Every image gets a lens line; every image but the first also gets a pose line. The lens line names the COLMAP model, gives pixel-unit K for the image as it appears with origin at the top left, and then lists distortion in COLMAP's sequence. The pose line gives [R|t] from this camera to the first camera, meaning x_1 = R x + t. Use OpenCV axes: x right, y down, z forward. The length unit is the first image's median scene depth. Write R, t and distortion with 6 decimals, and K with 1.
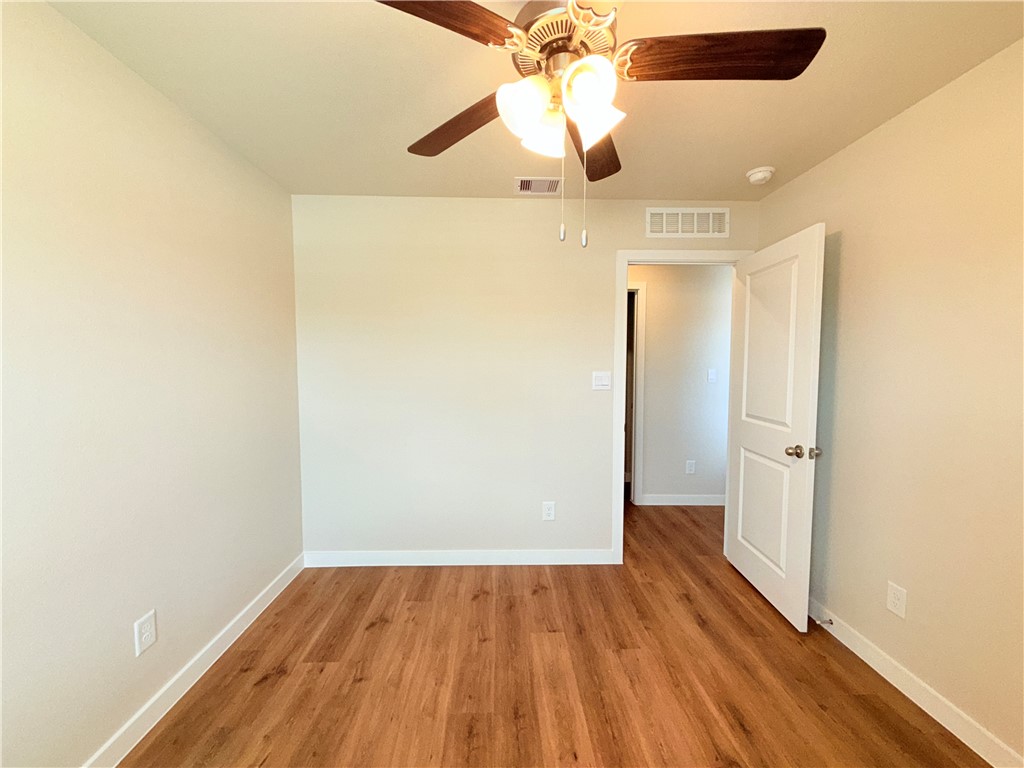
lens RADIAL K [[411.4, 0, 546.6], [0, 411.4, 386.1], [0, 0, 1]] dist [-0.000582, 0.000119]
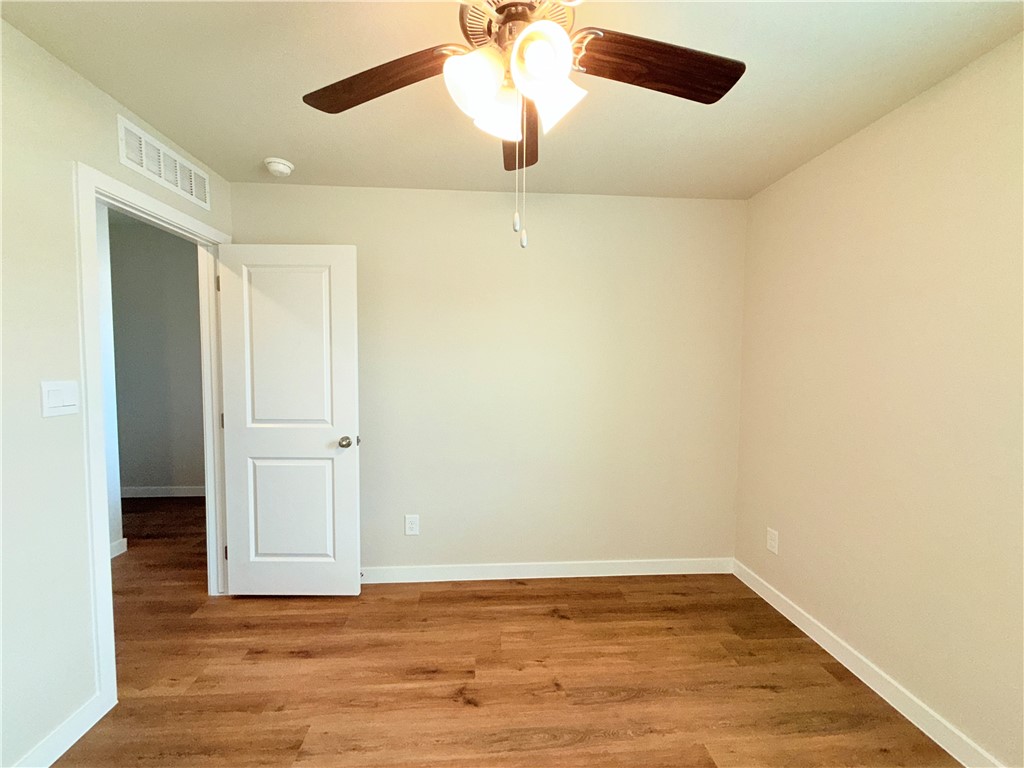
lens RADIAL K [[409.5, 0, 473.8], [0, 409.5, 384.7], [0, 0, 1]] dist [-0.002423, -0.000158]
pose [[0.035163, -0.055546, 0.997837, -0.470289], [0.053348, 0.997135, 0.053627, -0.038019], [-0.997957, 0.051347, 0.038026, 0.573878]]
